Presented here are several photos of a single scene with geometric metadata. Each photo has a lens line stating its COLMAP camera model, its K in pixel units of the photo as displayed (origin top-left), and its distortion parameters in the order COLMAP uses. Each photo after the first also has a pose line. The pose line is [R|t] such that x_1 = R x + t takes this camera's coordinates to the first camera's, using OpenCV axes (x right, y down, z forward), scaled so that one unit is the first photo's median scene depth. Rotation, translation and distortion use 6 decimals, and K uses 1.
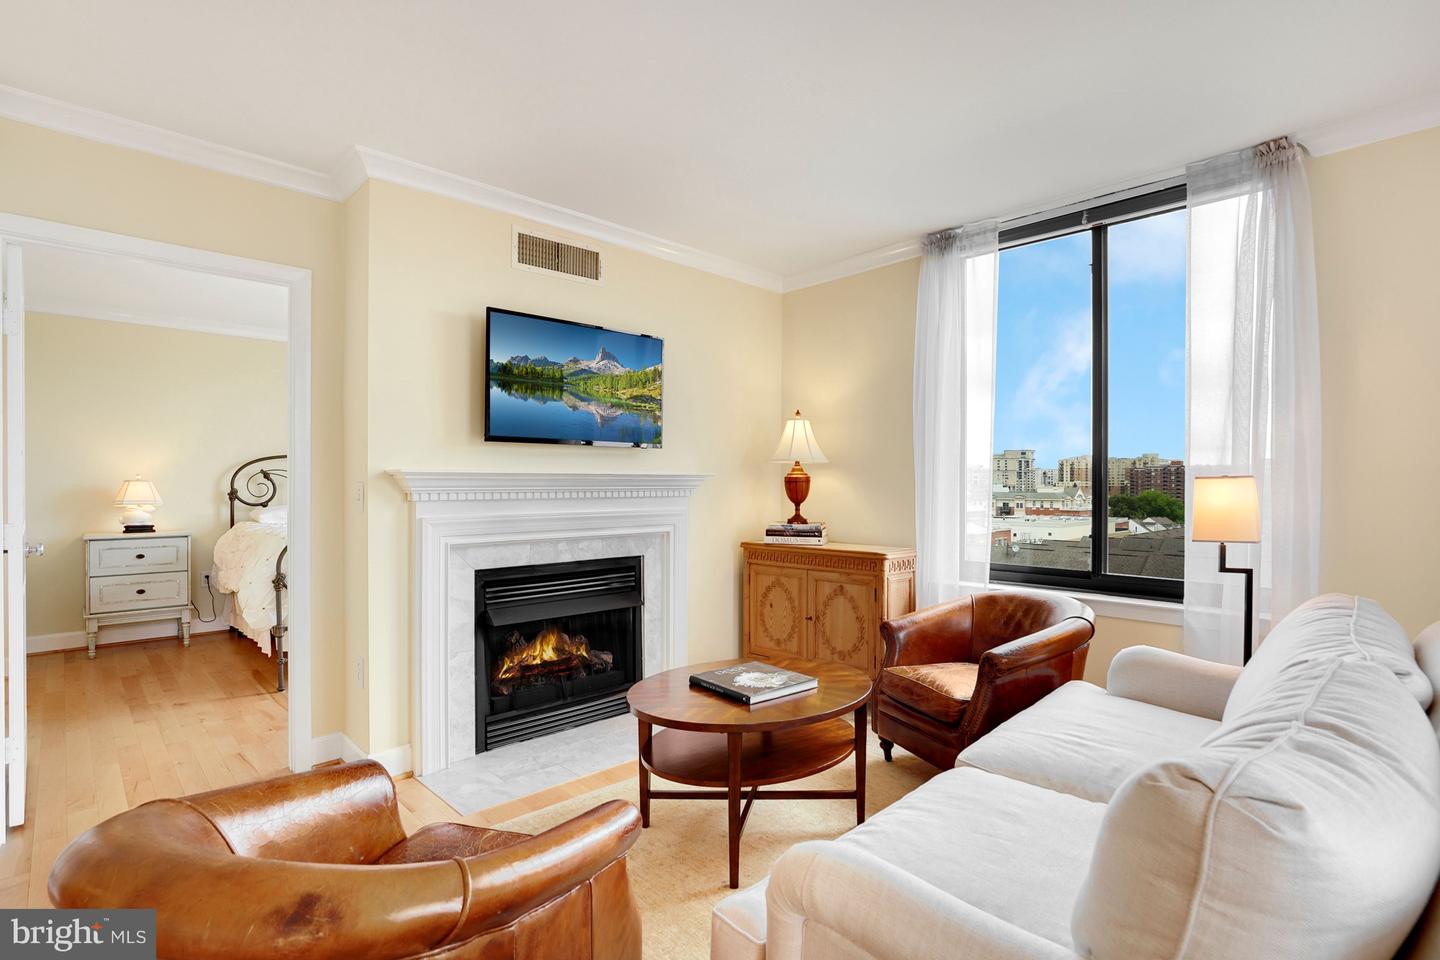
lens RADIAL K [[709.4, 0, 731.6], [0, 709.4, 485.0], [0, 0, 1]] dist [-0.045410, 0.014538]
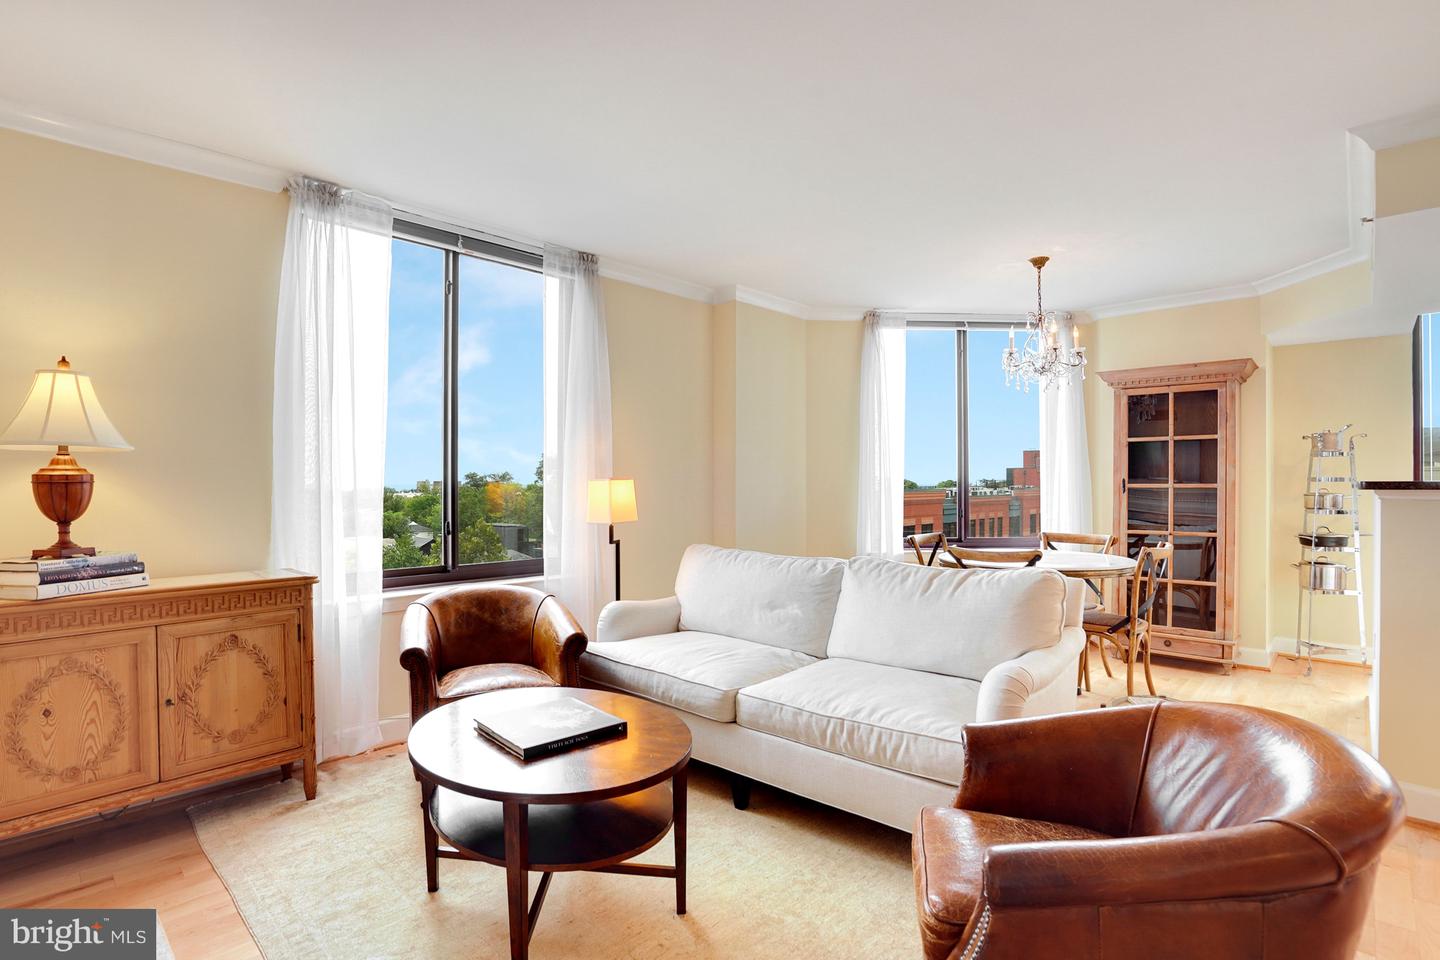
lens RADIAL K [[709.4, 0, 724.8], [0, 709.4, 484.2], [0, 0, 1]] dist [-0.045410, 0.014538]
pose [[-0.050844, -0.002379, 0.998704, -0.382688], [0.004535, 0.999986, 0.002613, -0.002137], [-0.998696, 0.004662, -0.050833, 0.398987]]
